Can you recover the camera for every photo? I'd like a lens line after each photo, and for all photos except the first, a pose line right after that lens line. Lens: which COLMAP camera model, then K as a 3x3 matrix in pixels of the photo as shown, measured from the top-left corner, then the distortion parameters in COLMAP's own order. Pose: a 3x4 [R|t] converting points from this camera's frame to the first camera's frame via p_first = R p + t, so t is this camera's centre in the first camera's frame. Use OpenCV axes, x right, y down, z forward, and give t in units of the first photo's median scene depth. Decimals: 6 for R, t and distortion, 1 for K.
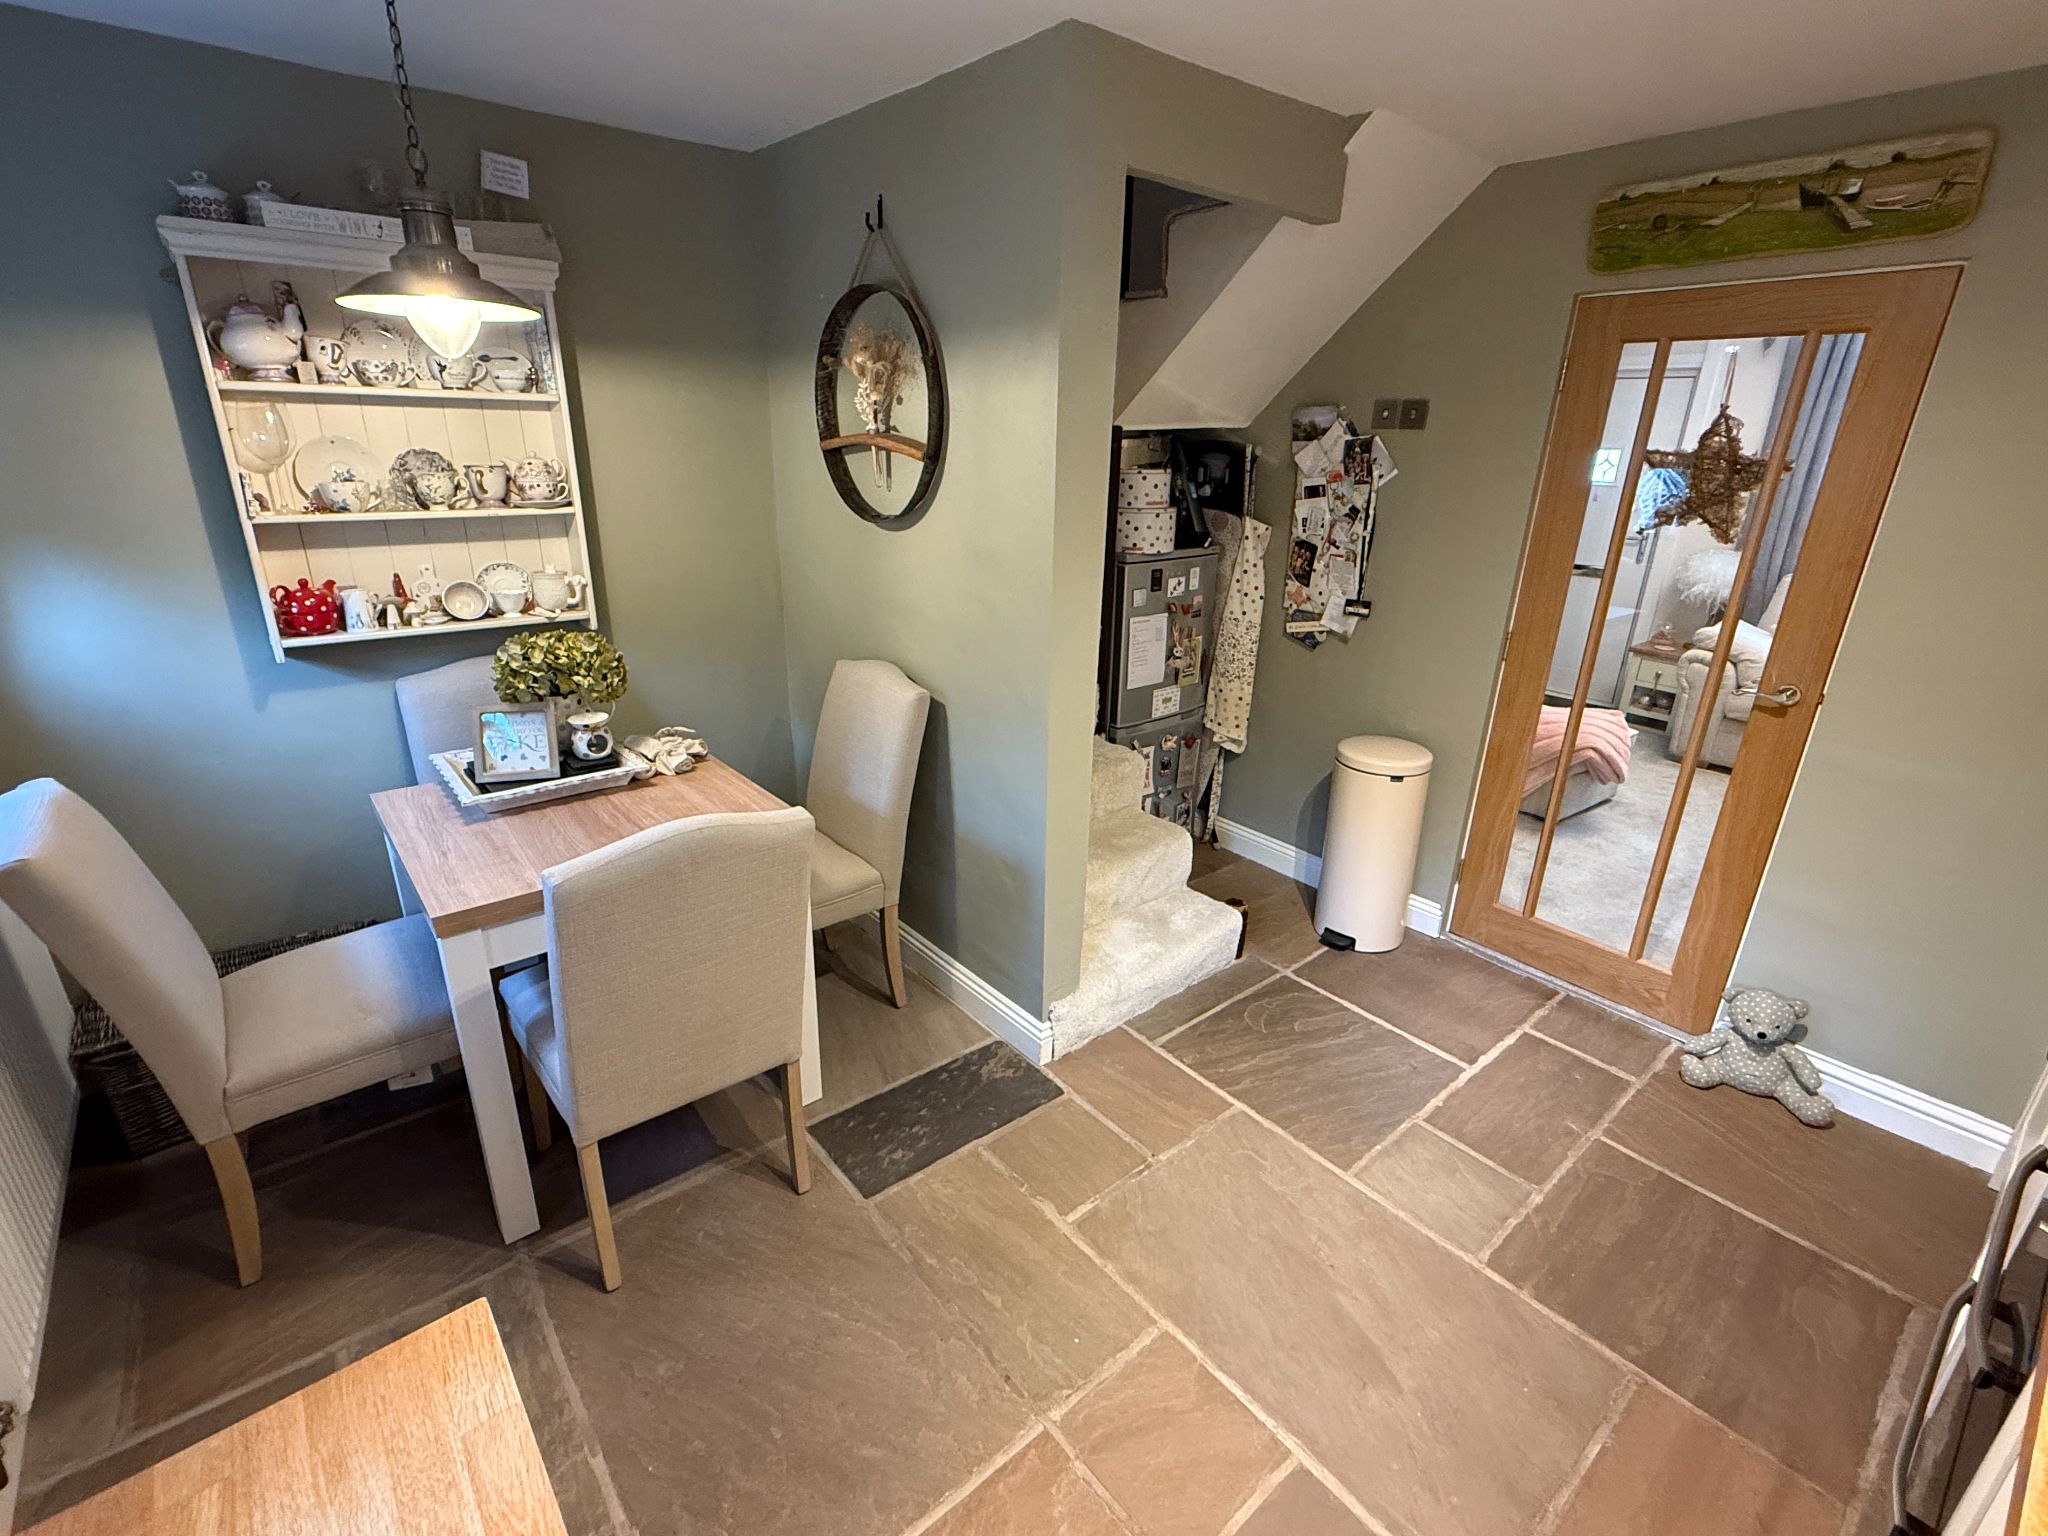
lens RADIAL K [[929.0, 0, 1020.4], [0, 929.0, 773.0], [0, 0, 1]] dist [0.003139, -0.001126]
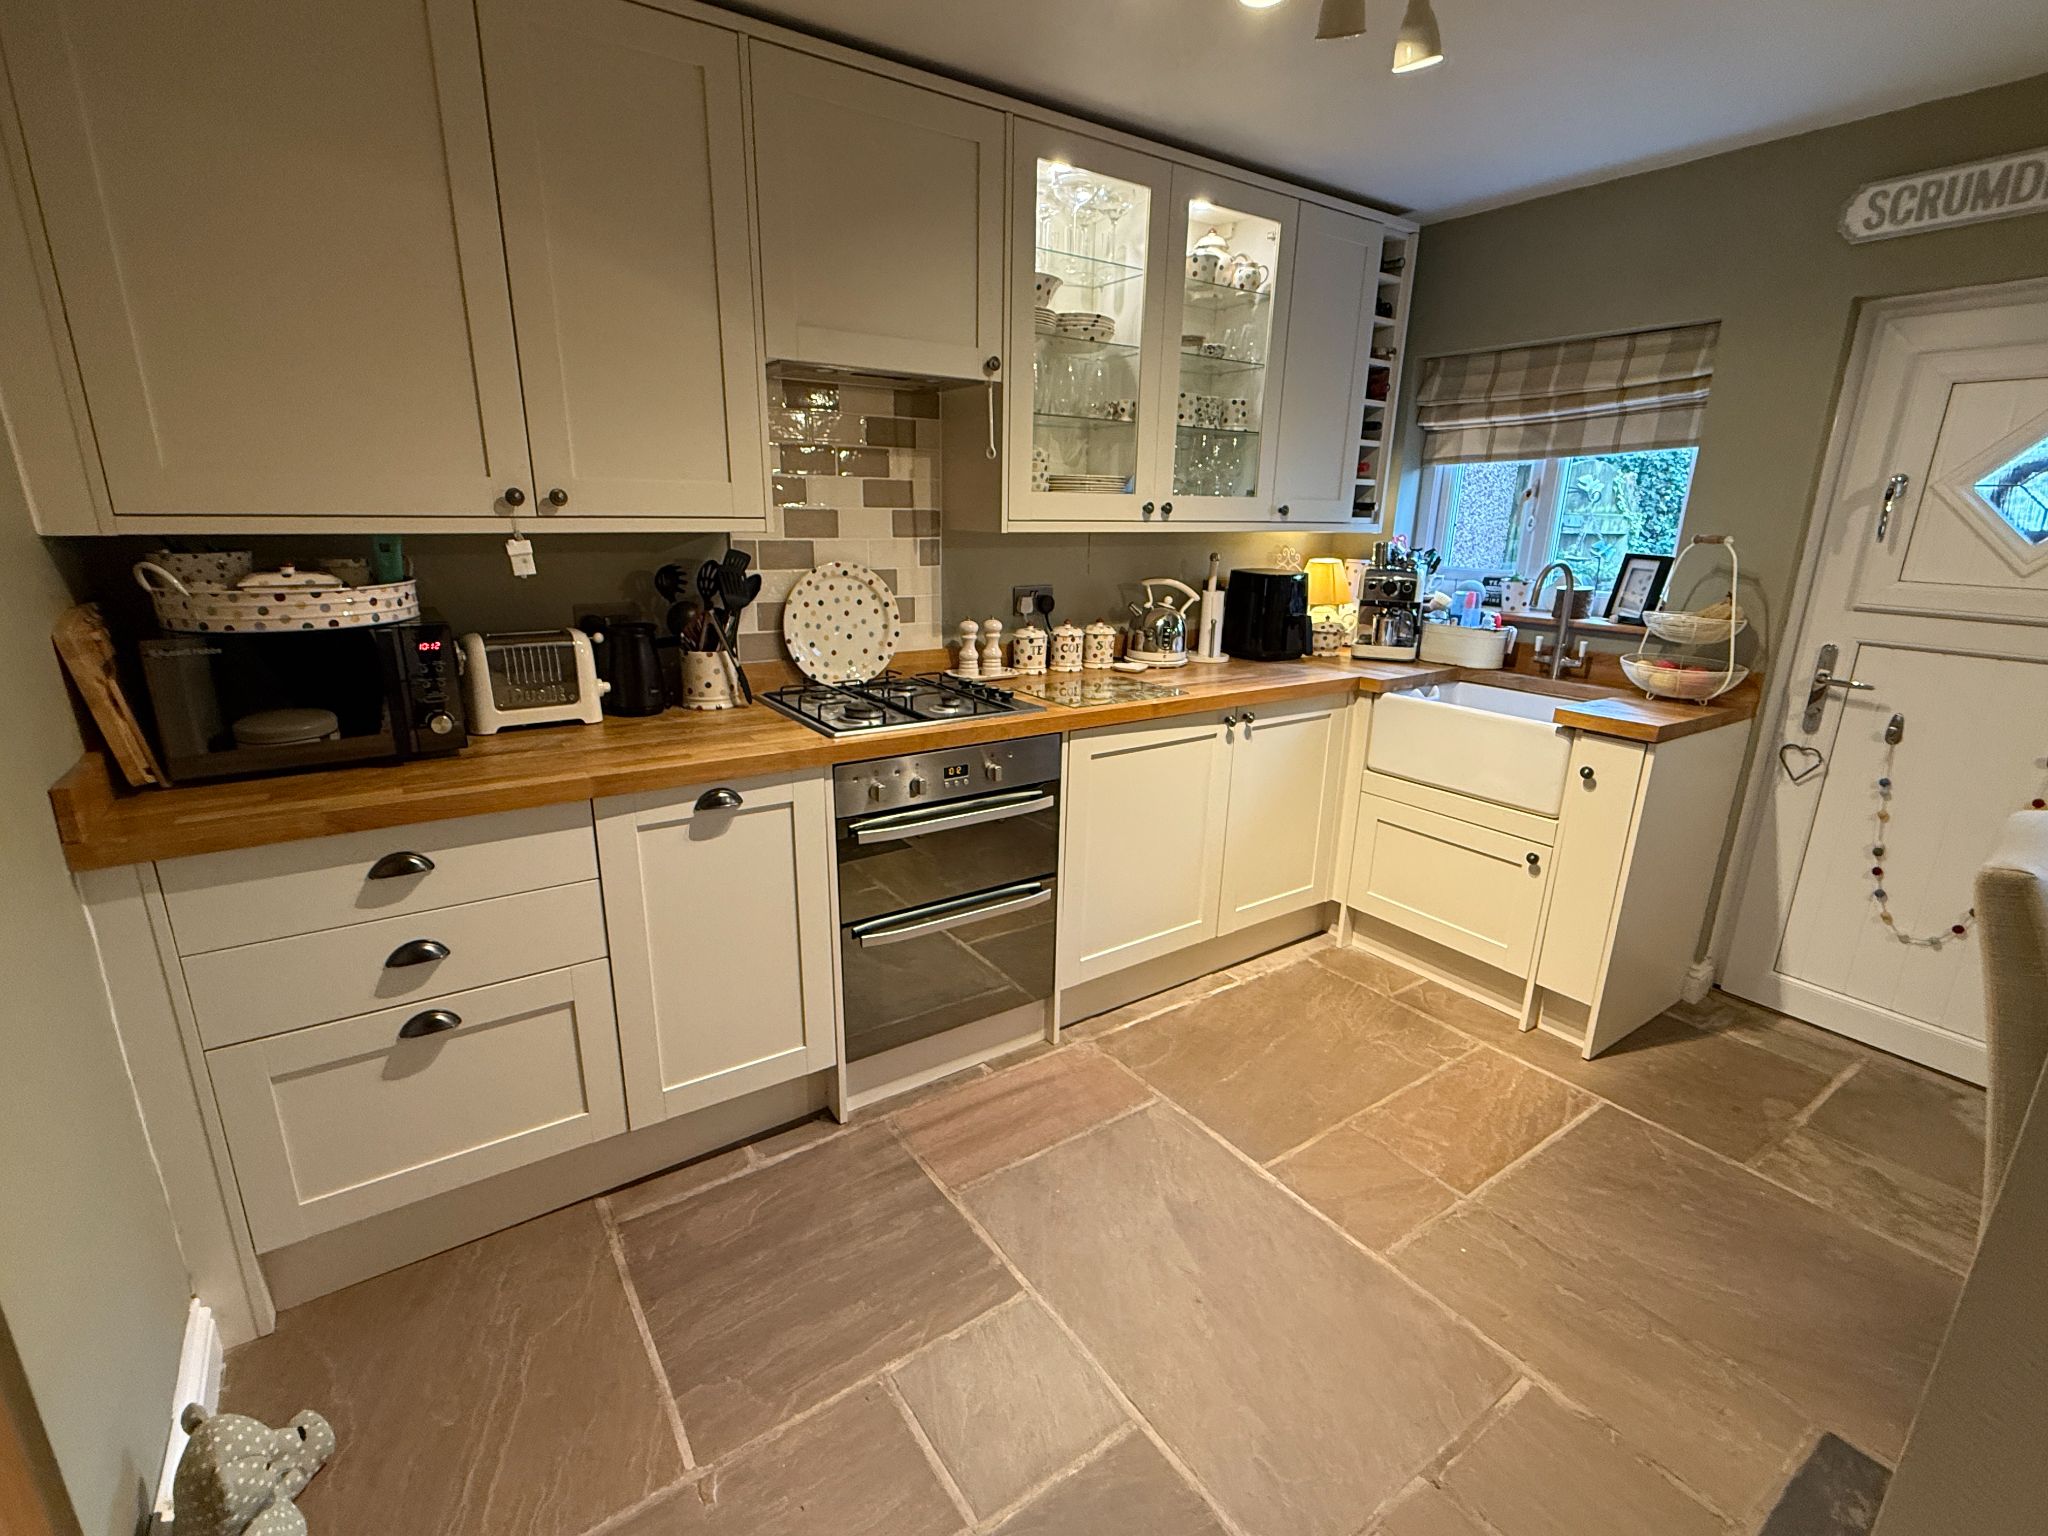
lens RADIAL K [[929.0, 0, 1022.8], [0, 929.0, 774.3], [0, 0, 1]] dist [0.003139, -0.001126]
pose [[-0.995259, -0.060957, 0.075791, 0.388741], [-0.004121, 0.804971, 0.593299, -0.340141], [-0.097176, 0.590174, -0.801406, 1.198378]]
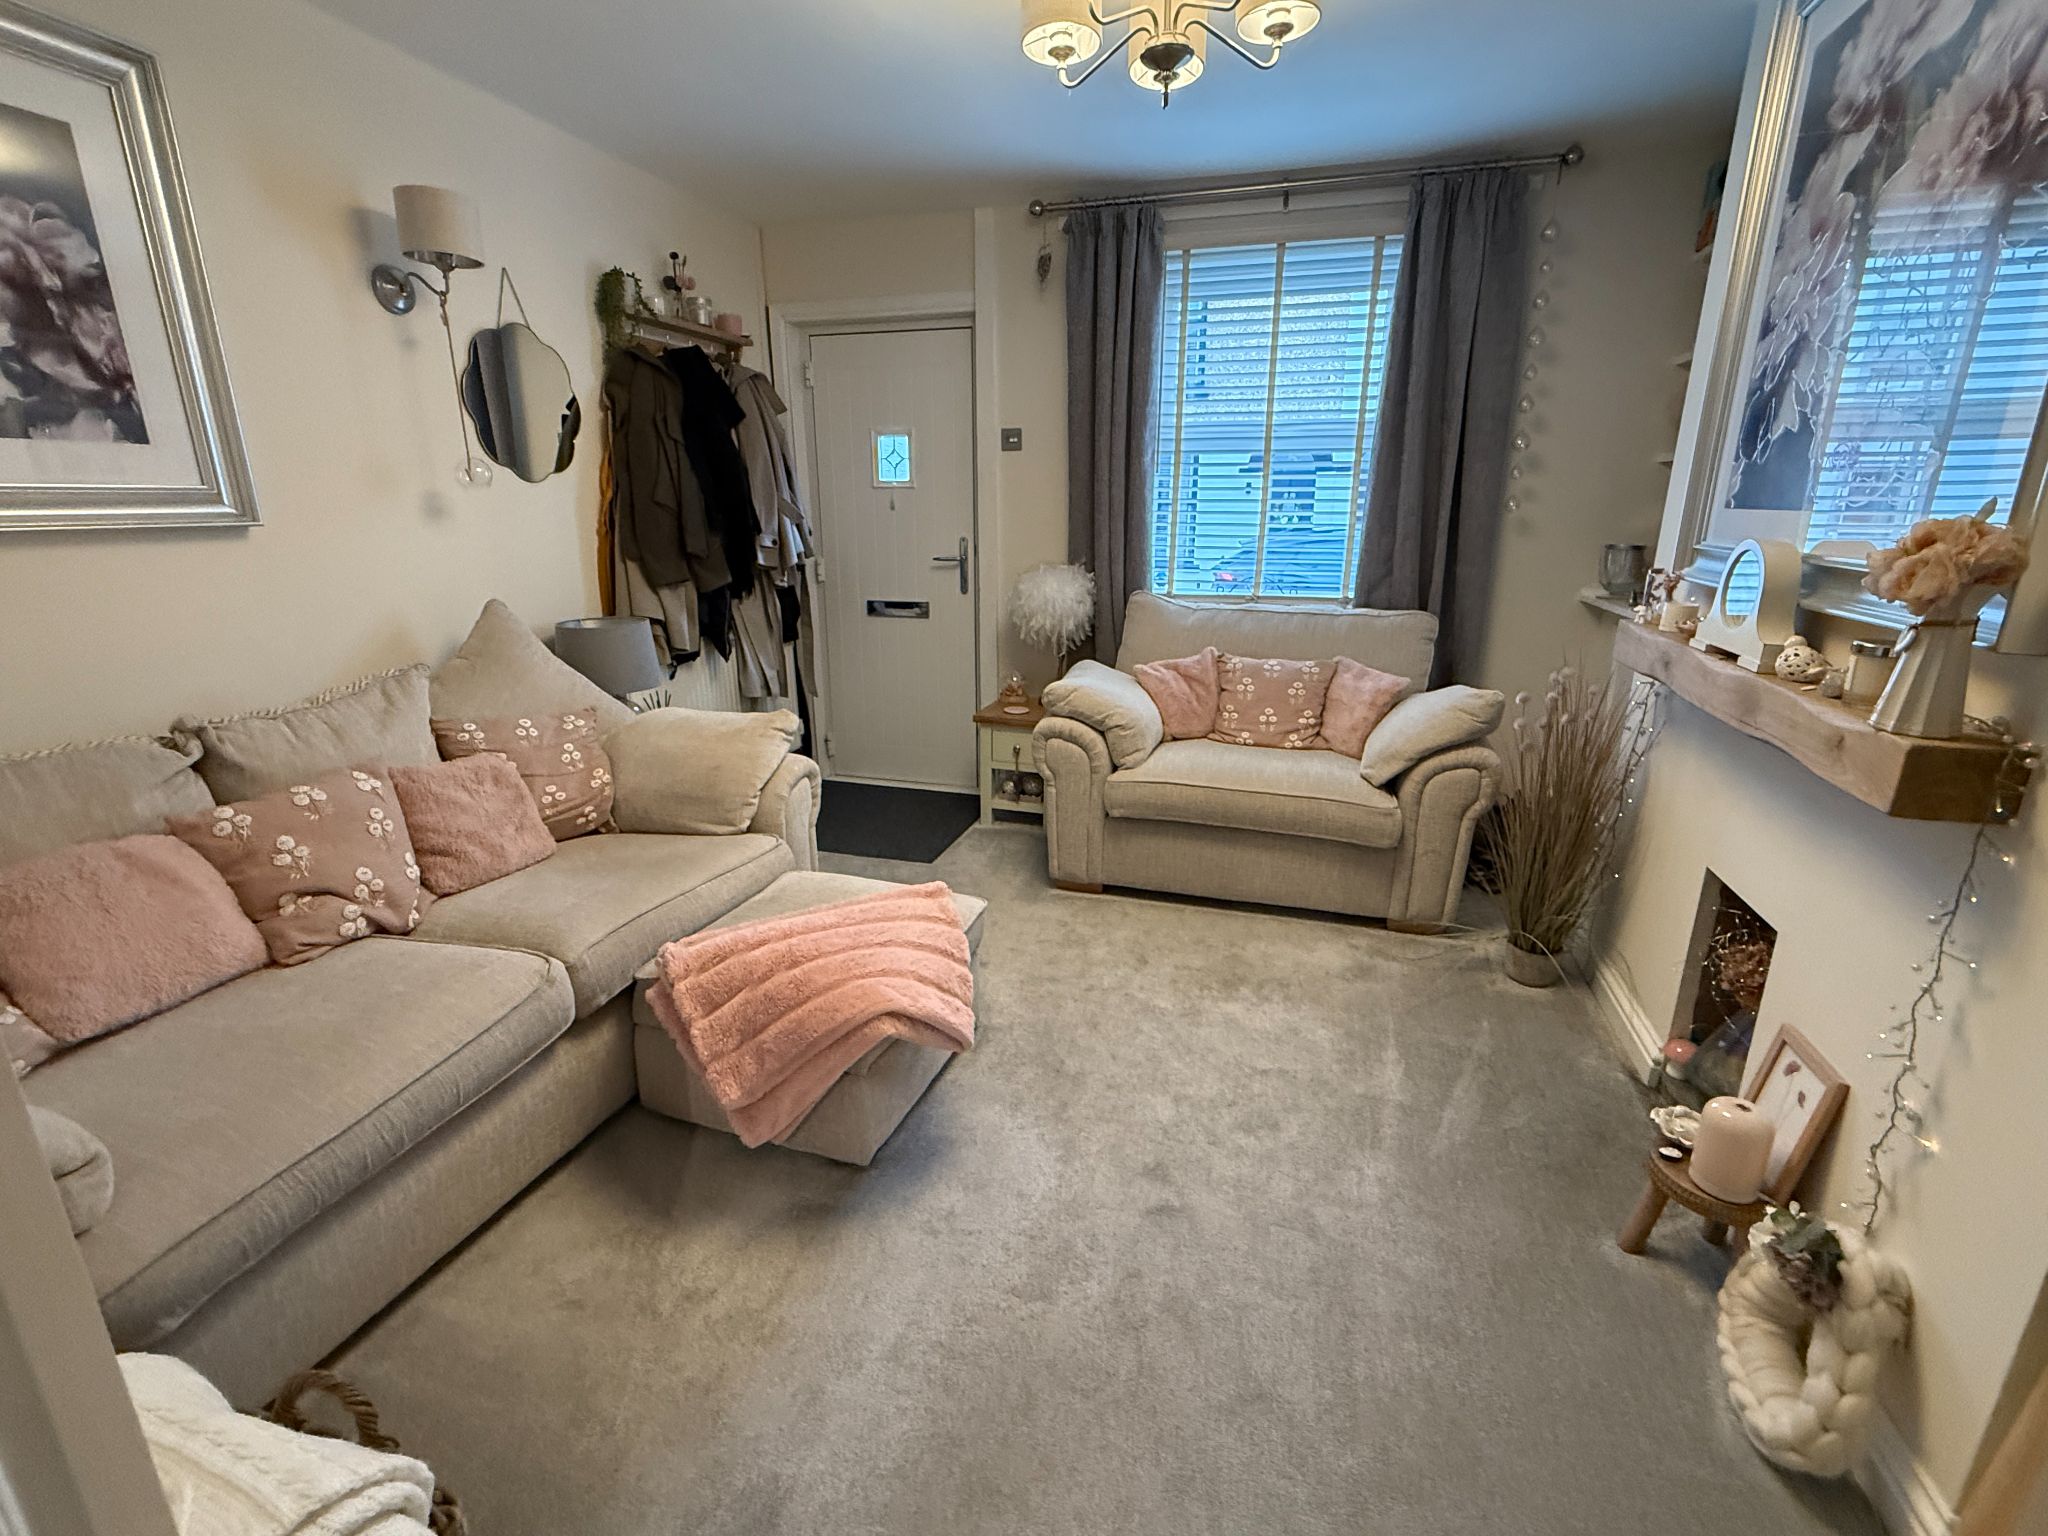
lens RADIAL K [[929.0, 0, 1019.5], [0, 929.0, 772.4], [0, 0, 1]] dist [0.003139, -0.001126]
pose [[0.833748, -0.176644, 0.523127, 0.769344], [0.208947, 0.977923, -0.002800, -0.204769], [-0.511083, 0.111641, 0.852250, 0.983402]]
